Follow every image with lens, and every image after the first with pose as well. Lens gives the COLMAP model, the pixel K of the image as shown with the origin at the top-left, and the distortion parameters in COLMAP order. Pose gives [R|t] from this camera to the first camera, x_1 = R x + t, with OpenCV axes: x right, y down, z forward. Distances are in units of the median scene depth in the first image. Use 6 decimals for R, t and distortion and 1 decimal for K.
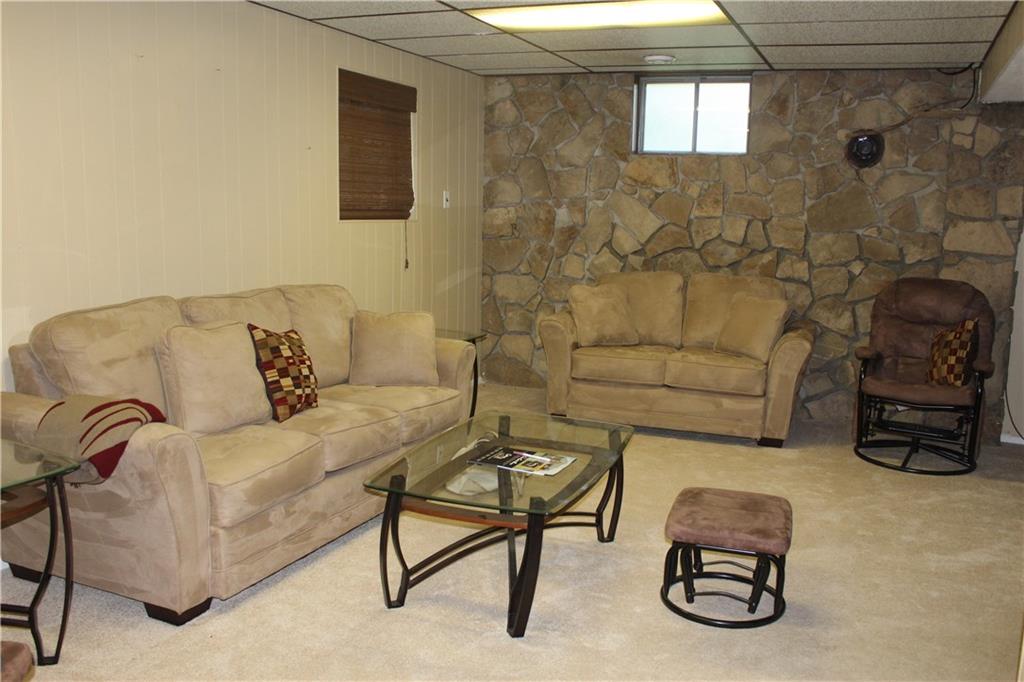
lens RADIAL K [[841.8, 0, 522.8], [0, 841.8, 341.7], [0, 0, 1]] dist [-0.160068, 0.122323]
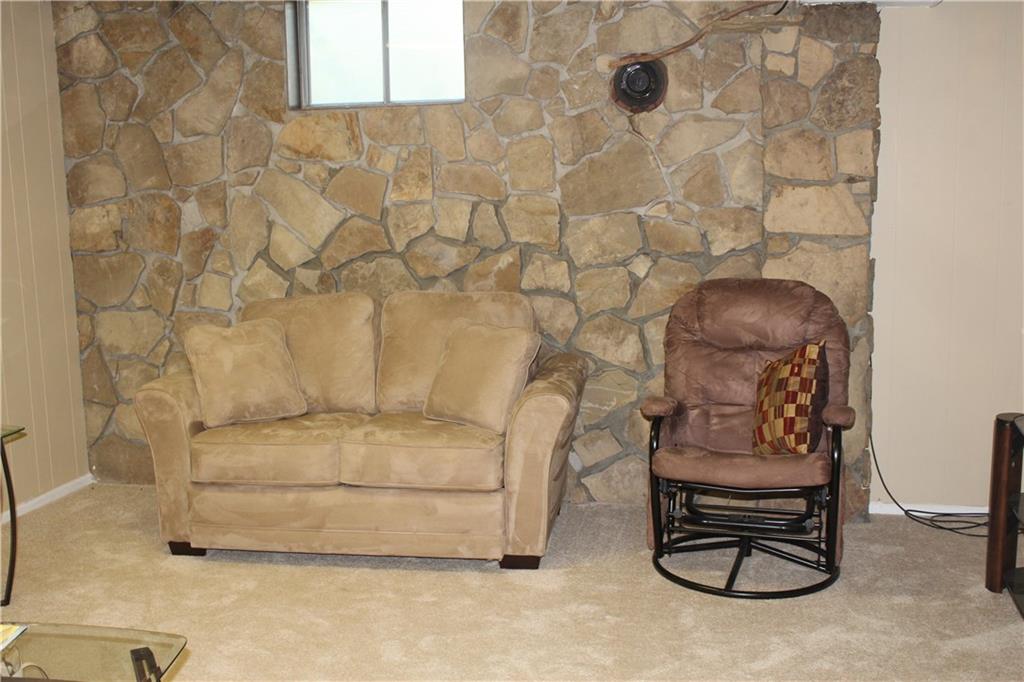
lens RADIAL K [[1029.8, 0, 509.6], [0, 1029.8, 343.6], [0, 0, 1]] dist [-0.114265, 0.000000]
pose [[0.973652, -0.076010, 0.214999, 0.128644], [0.078756, 0.996885, -0.004221, -0.034796], [-0.214009, 0.021042, 0.976605, 0.233623]]
